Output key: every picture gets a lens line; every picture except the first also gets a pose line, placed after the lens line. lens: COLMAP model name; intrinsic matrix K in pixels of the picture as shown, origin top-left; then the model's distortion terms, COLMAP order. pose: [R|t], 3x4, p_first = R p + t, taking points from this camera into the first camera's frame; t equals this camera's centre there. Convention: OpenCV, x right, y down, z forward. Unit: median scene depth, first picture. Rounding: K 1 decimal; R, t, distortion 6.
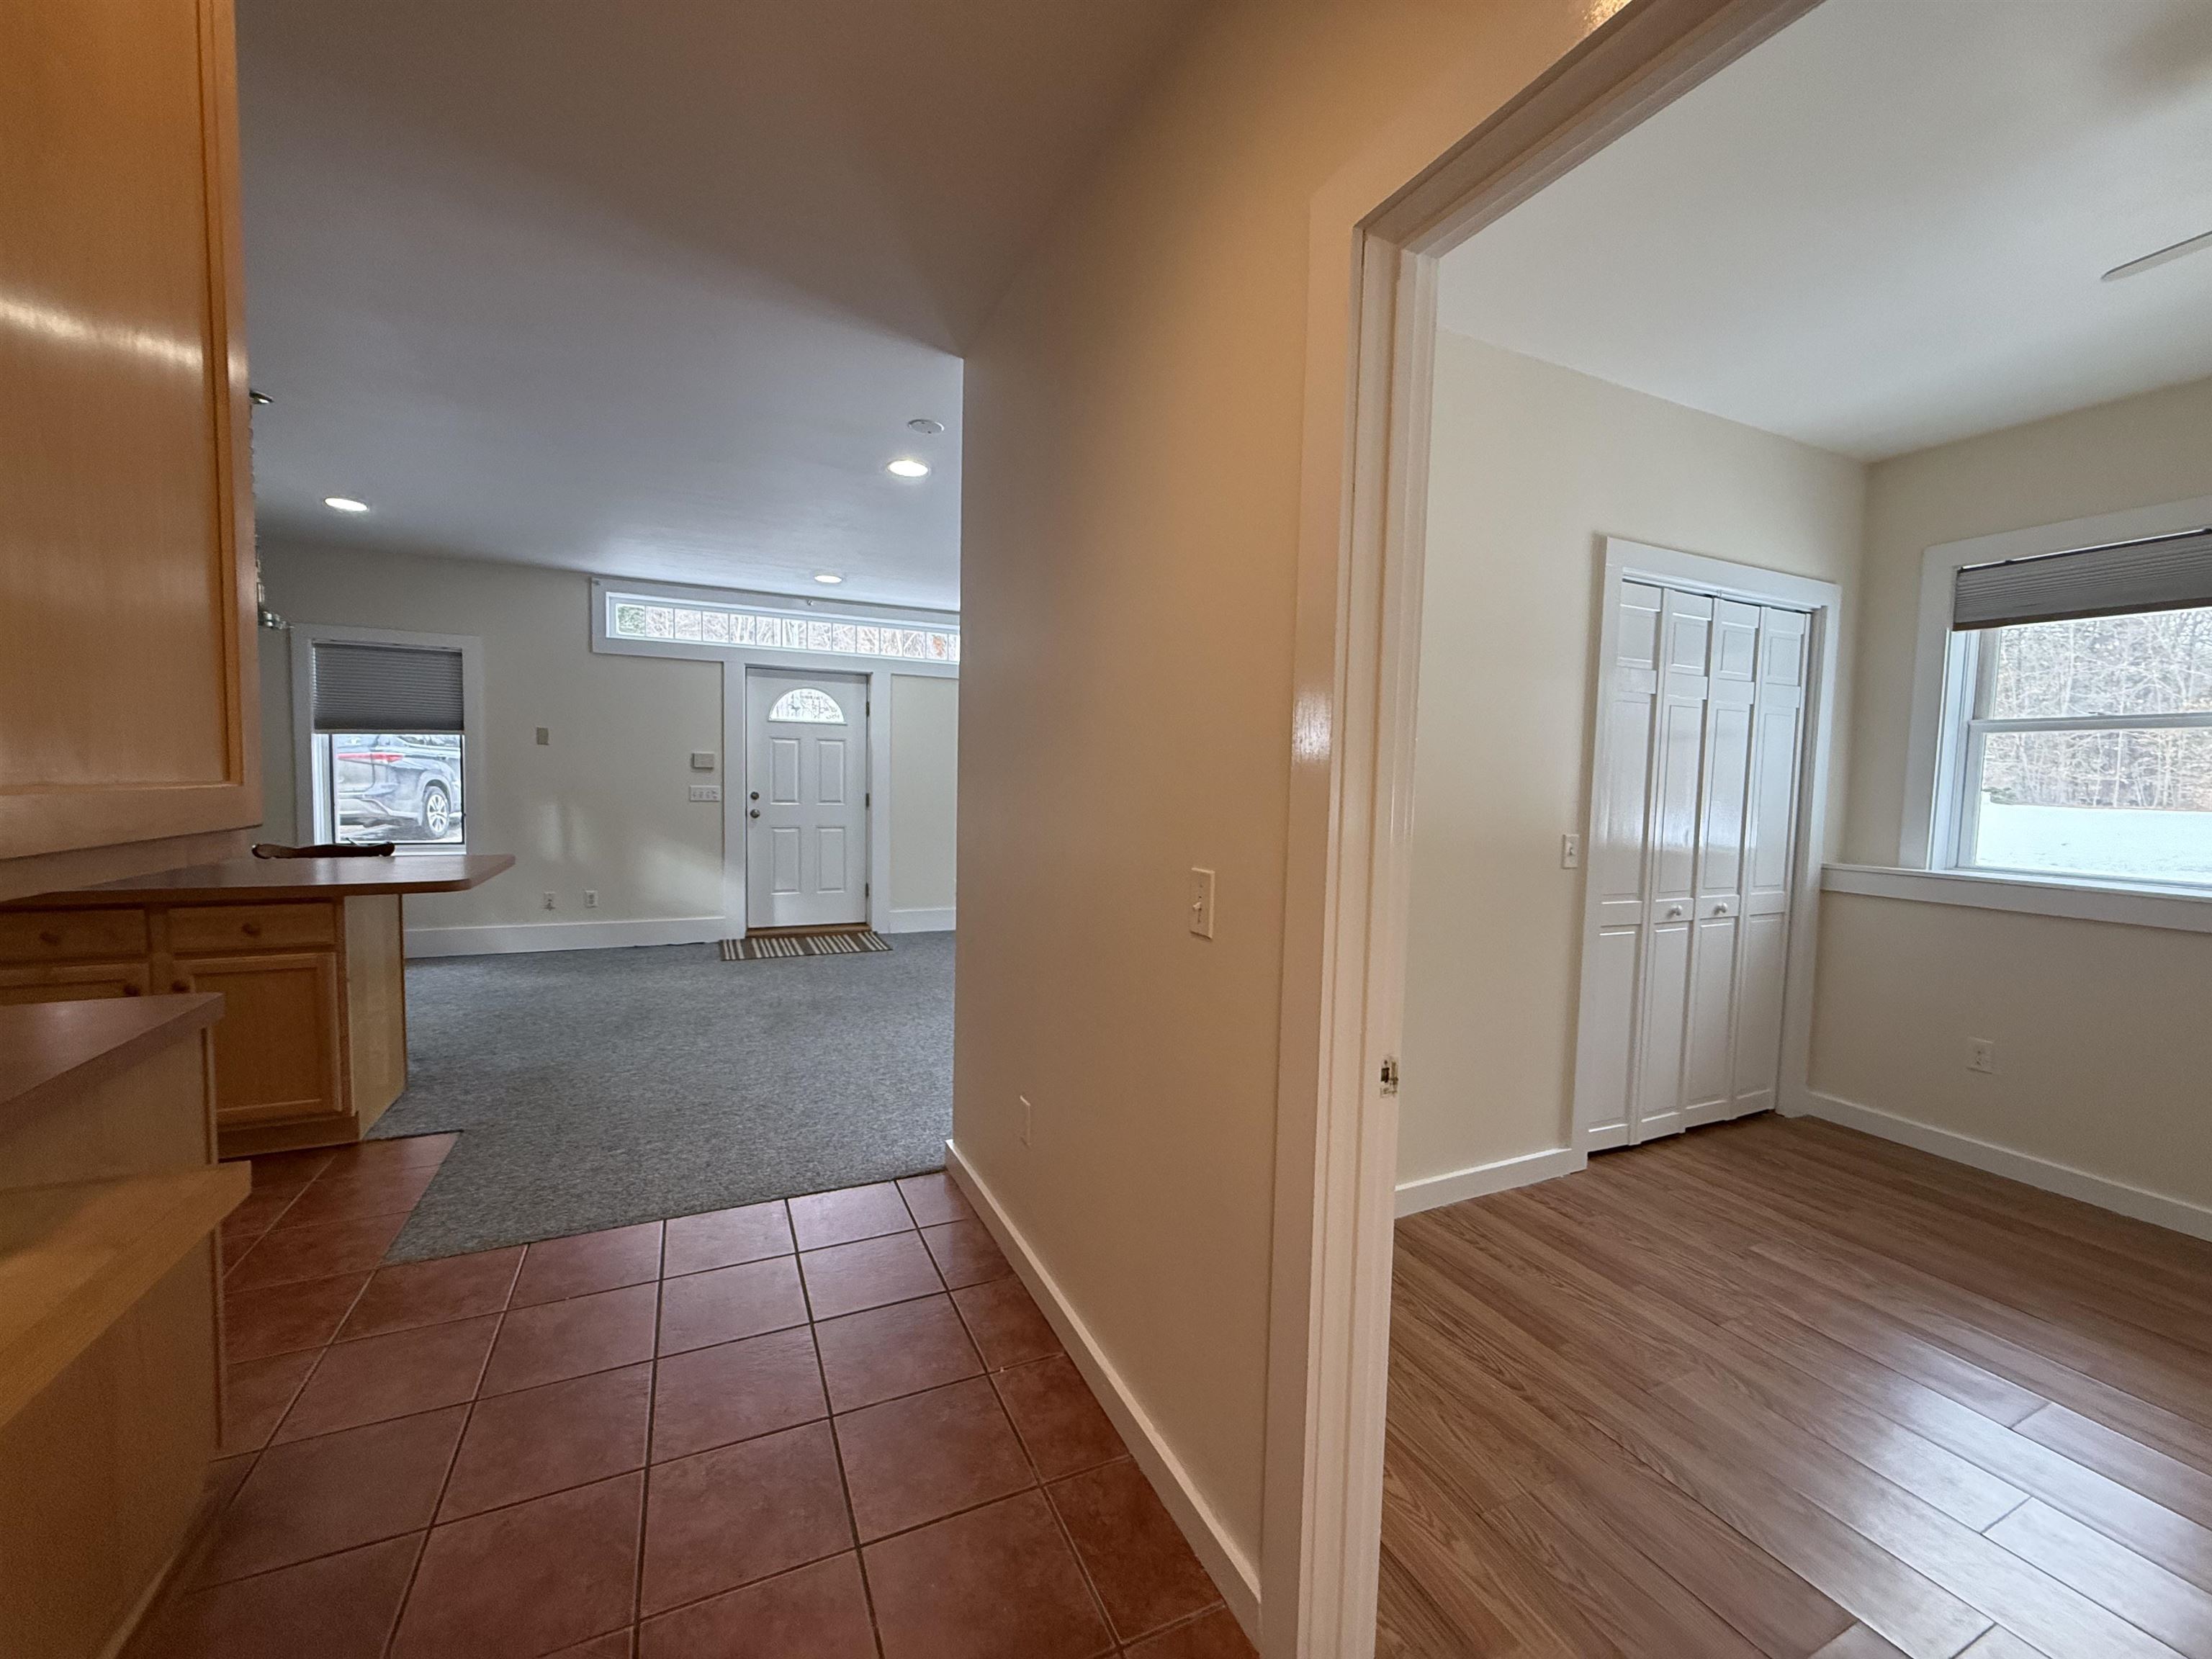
lens RADIAL K [[875.5, 0, 1100.7], [0, 875.5, 832.4], [0, 0, 1]] dist [-0.000067, -0.000172]
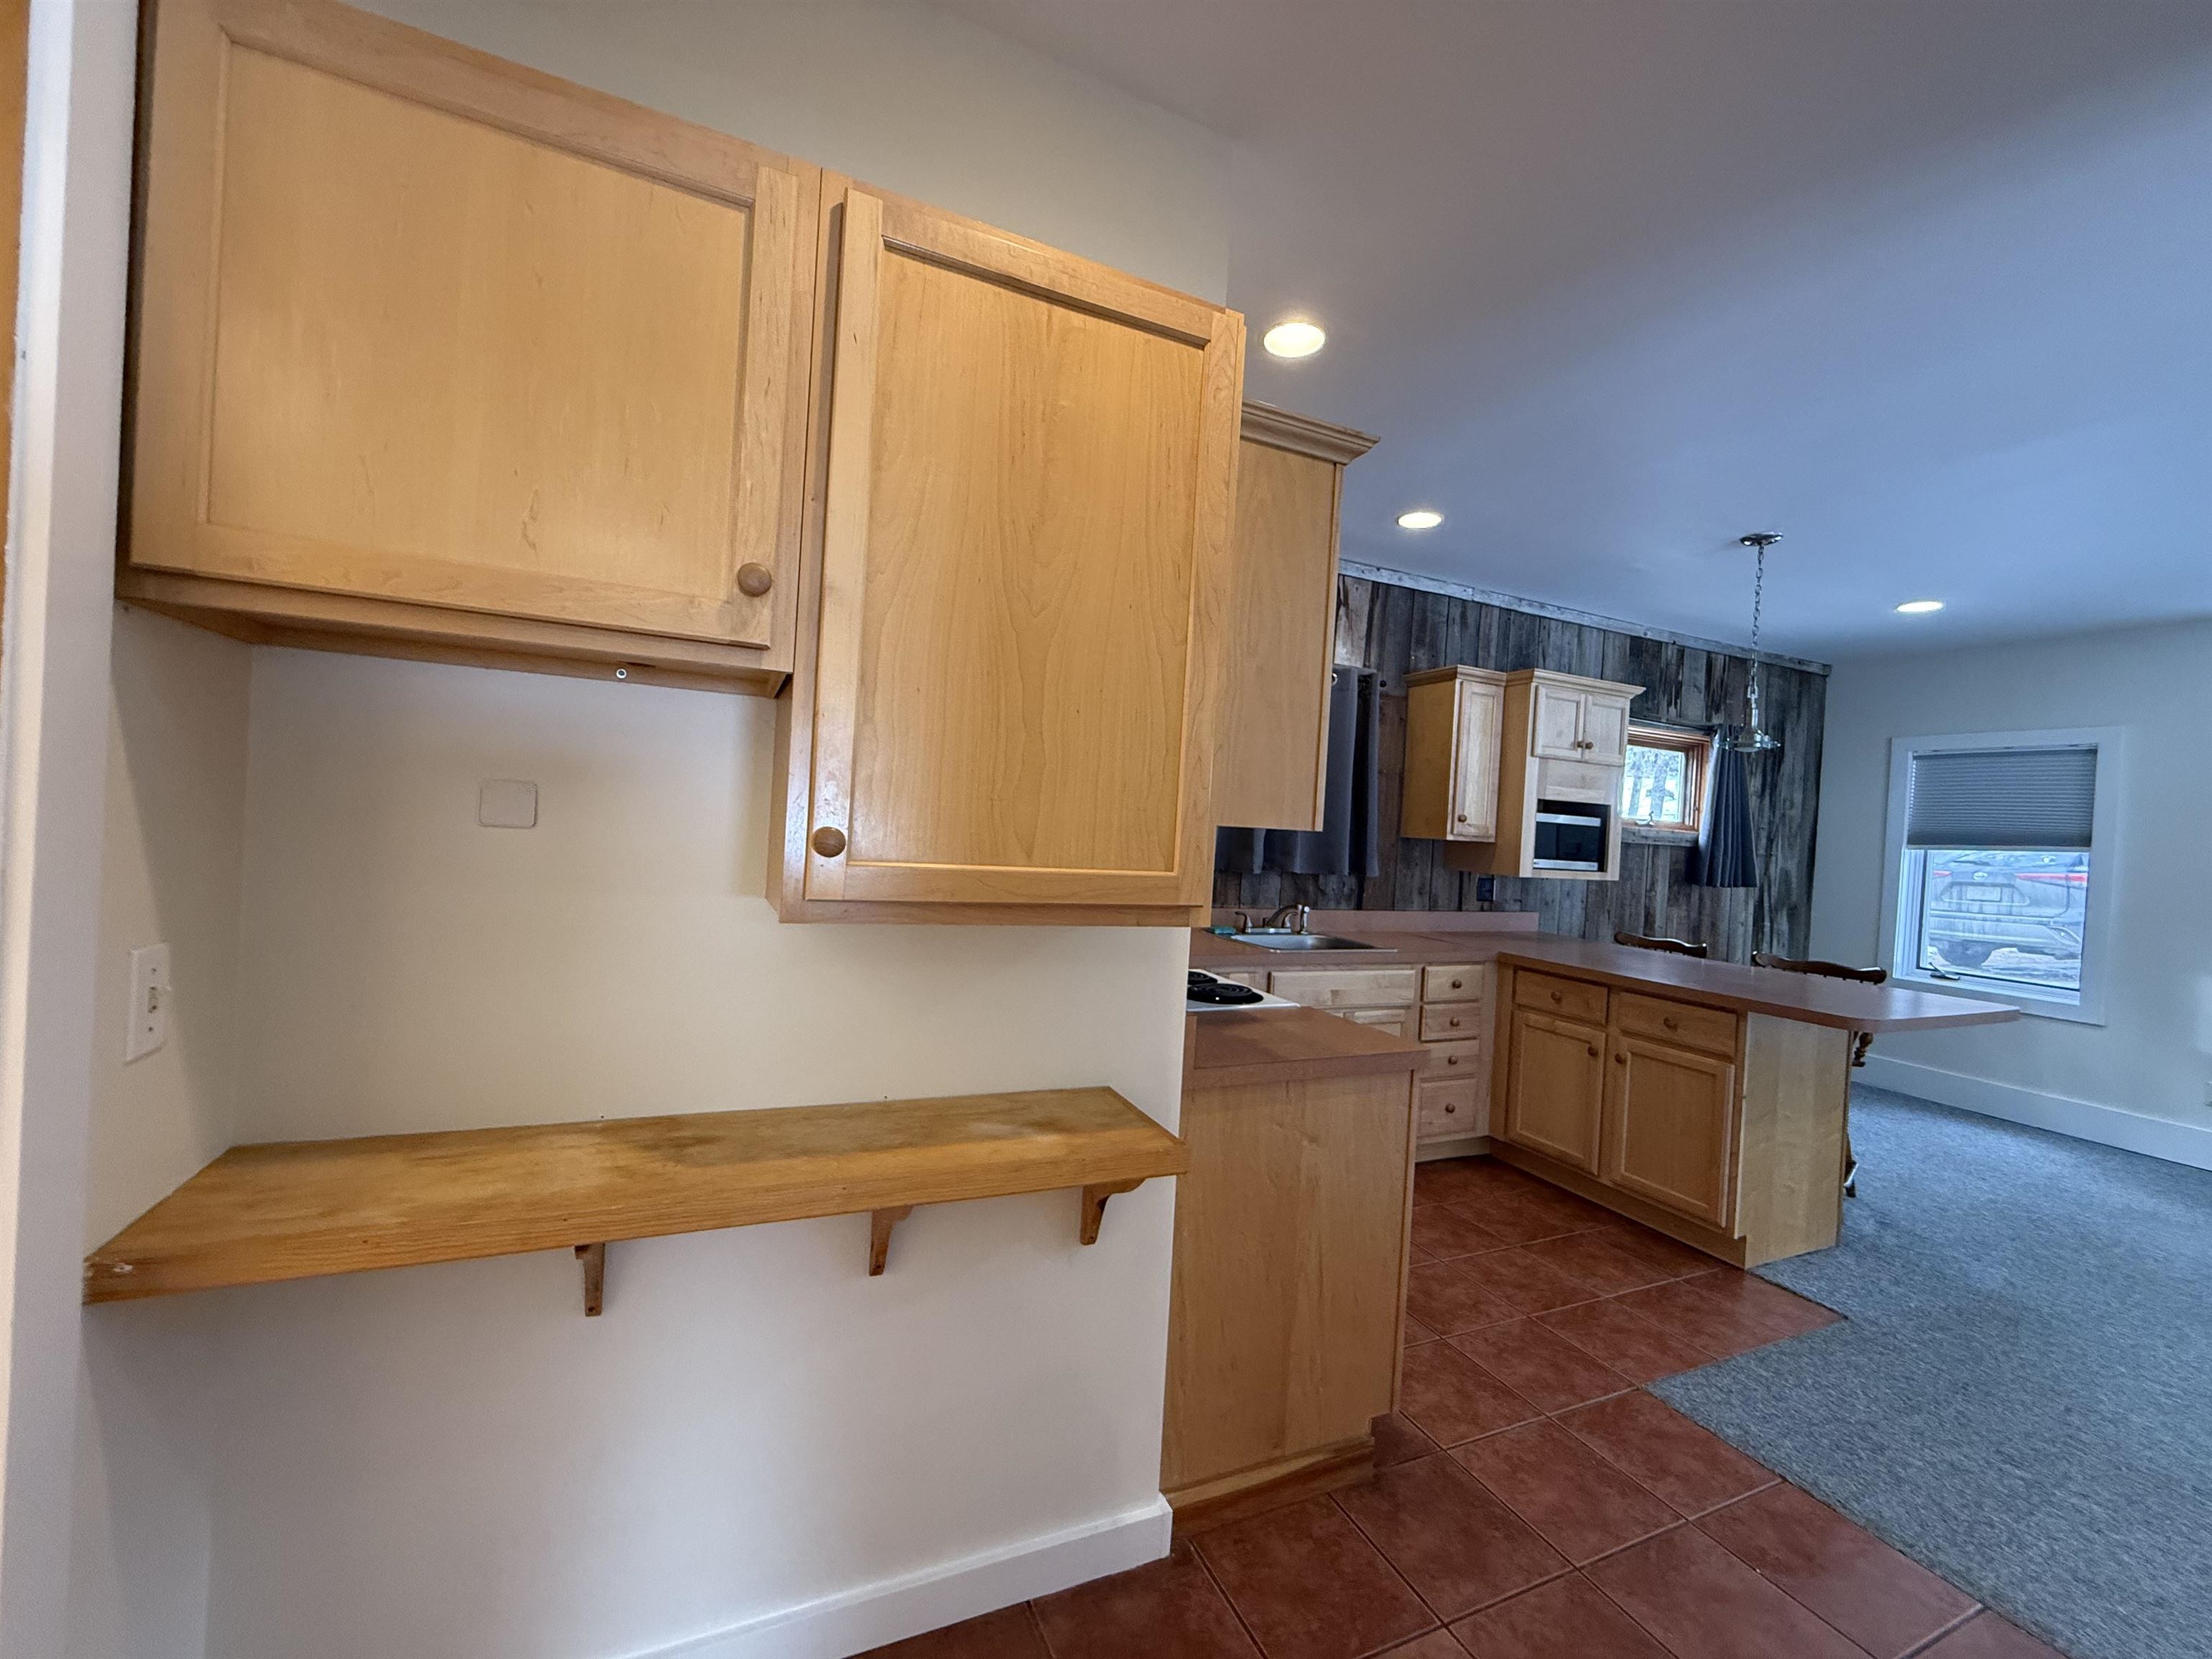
lens RADIAL K [[875.5, 0, 1100.7], [0, 875.5, 832.4], [0, 0, 1]] dist [-0.000067, -0.000172]
pose [[-0.013529, -0.012843, -0.999826, 0.087186], [-0.120829, 0.992611, -0.011115, -0.017809], [0.992581, 0.120658, -0.014981, 0.172424]]
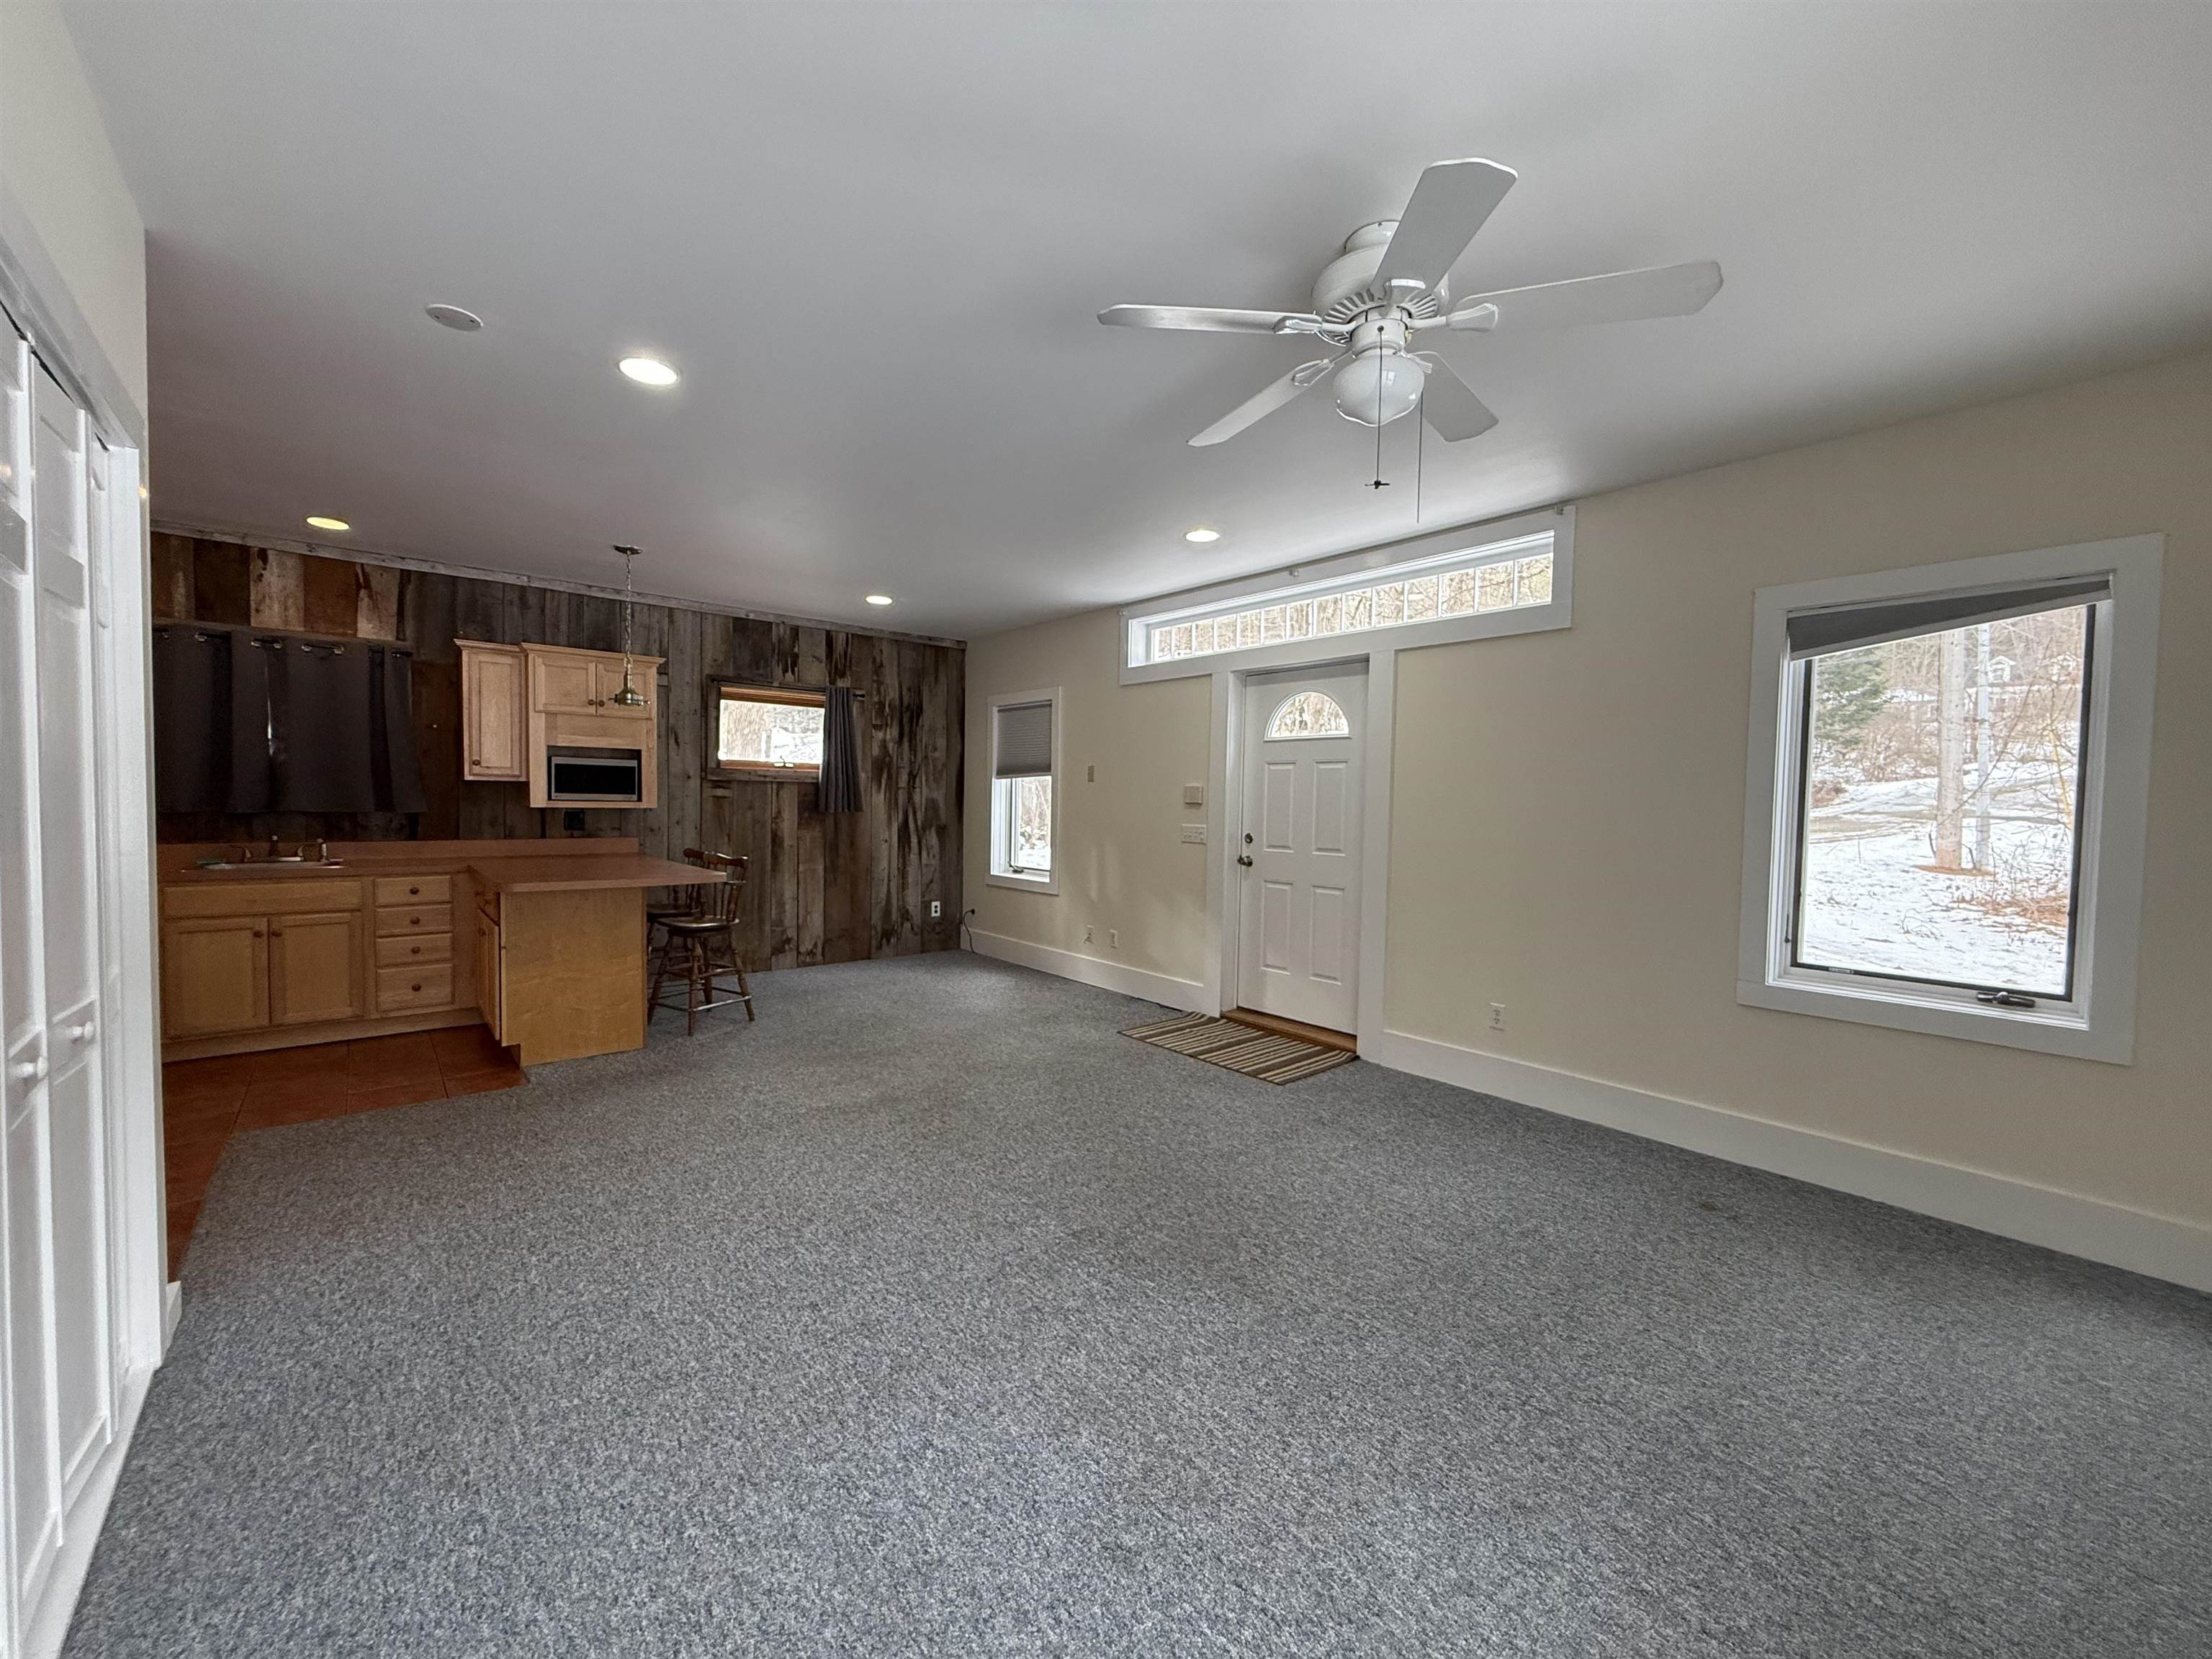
lens RADIAL K [[875.5, 0, 1100.7], [0, 875.5, 832.4], [0, 0, 1]] dist [-0.000067, -0.000172]
pose [[0.266463, 0.018113, -0.963675, 0.485524], [-0.073536, 0.997291, -0.001588, -0.054427], [0.961036, 0.071288, 0.267073, 1.001691]]
